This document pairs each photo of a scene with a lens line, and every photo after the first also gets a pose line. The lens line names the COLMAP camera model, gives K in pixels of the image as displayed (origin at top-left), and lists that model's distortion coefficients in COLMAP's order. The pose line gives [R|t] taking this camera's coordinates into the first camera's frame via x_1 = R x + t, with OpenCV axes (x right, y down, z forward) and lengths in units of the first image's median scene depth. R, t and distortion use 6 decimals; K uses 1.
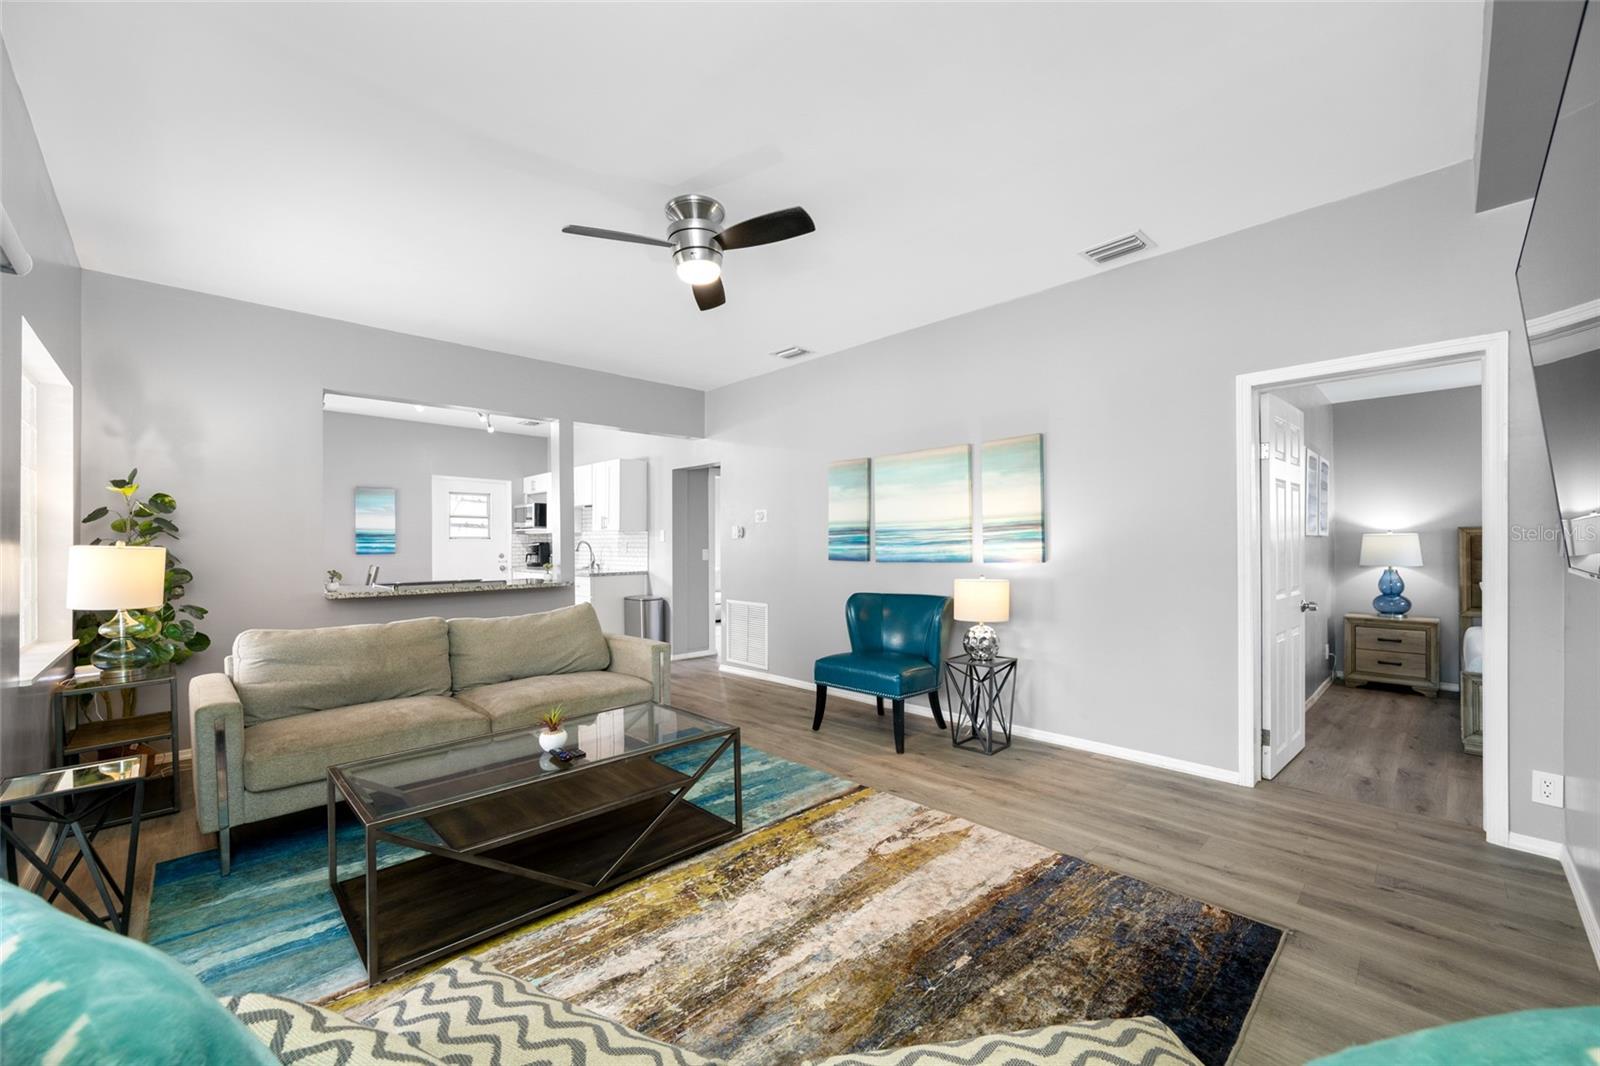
lens RADIAL K [[650.9, 0, 765.9], [0, 650.9, 539.3], [0, 0, 1]] dist [0.000089, -0.000037]
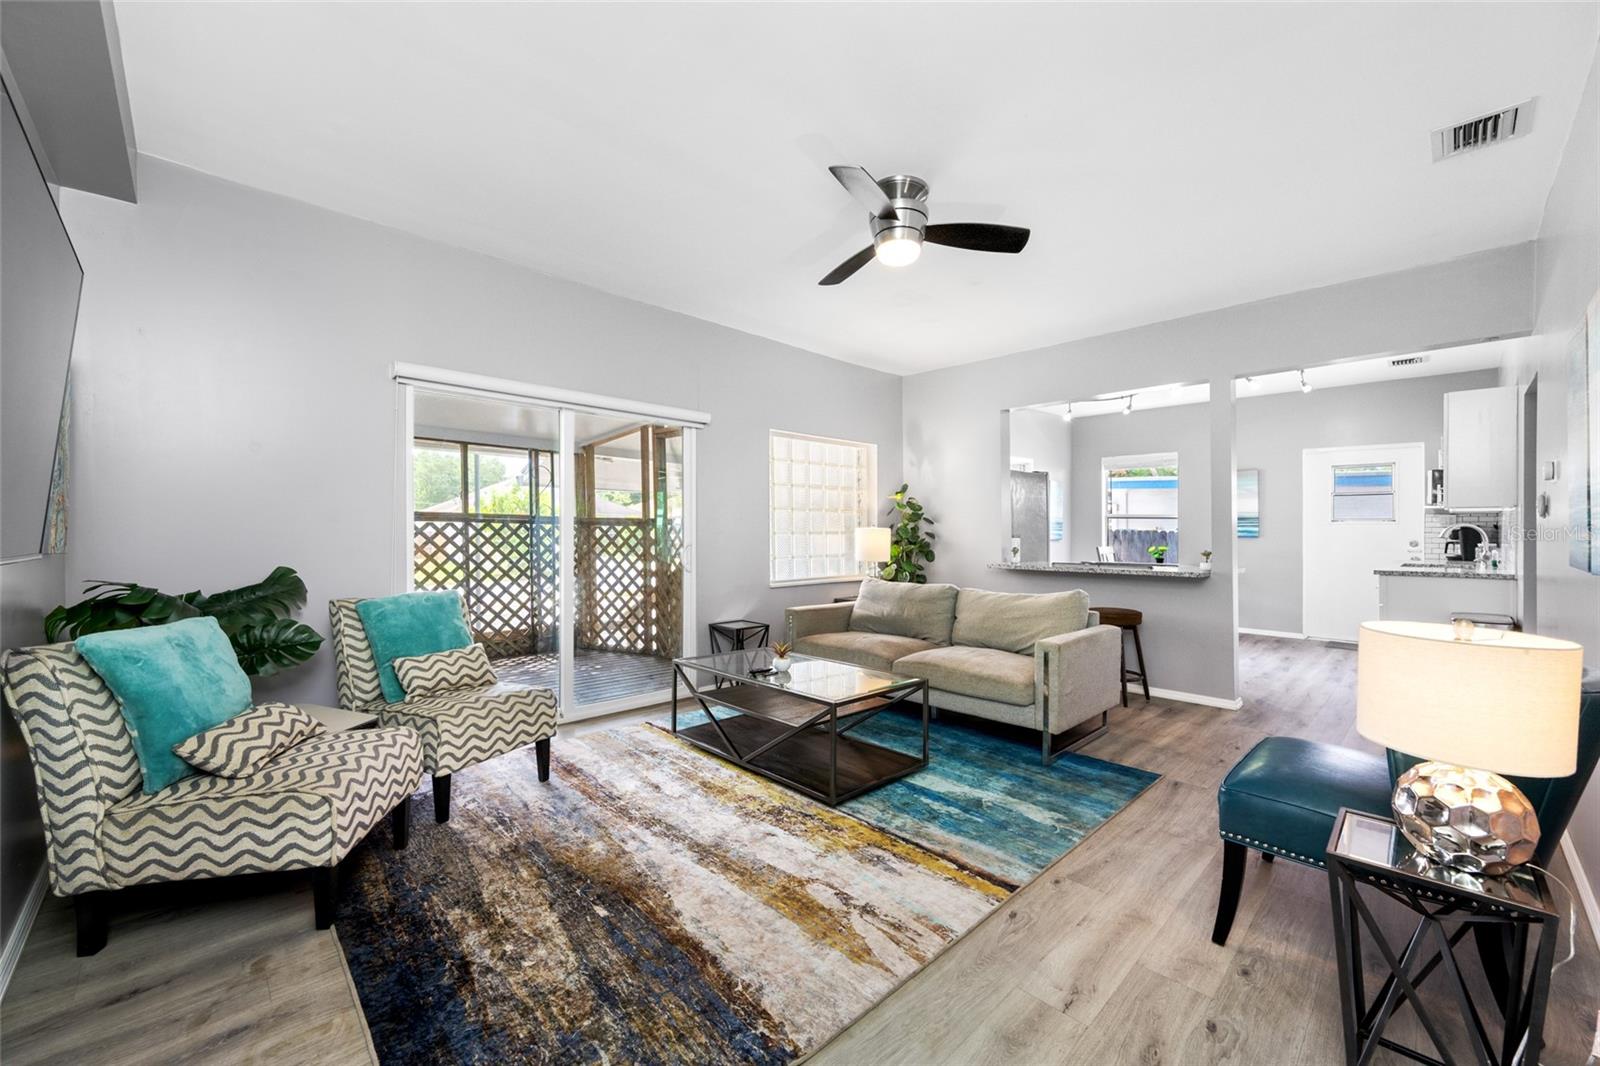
lens RADIAL K [[616.7, 0, 800.0], [0, 616.7, 533.0], [0, 0, 1]] dist [-0.001963, -0.000301]
pose [[0.015692, 0.007744, -0.999847, 0.891148], [0.005862, 0.999952, 0.007837, 0.010511], [0.999860, -0.005984, 0.015646, 0.888313]]
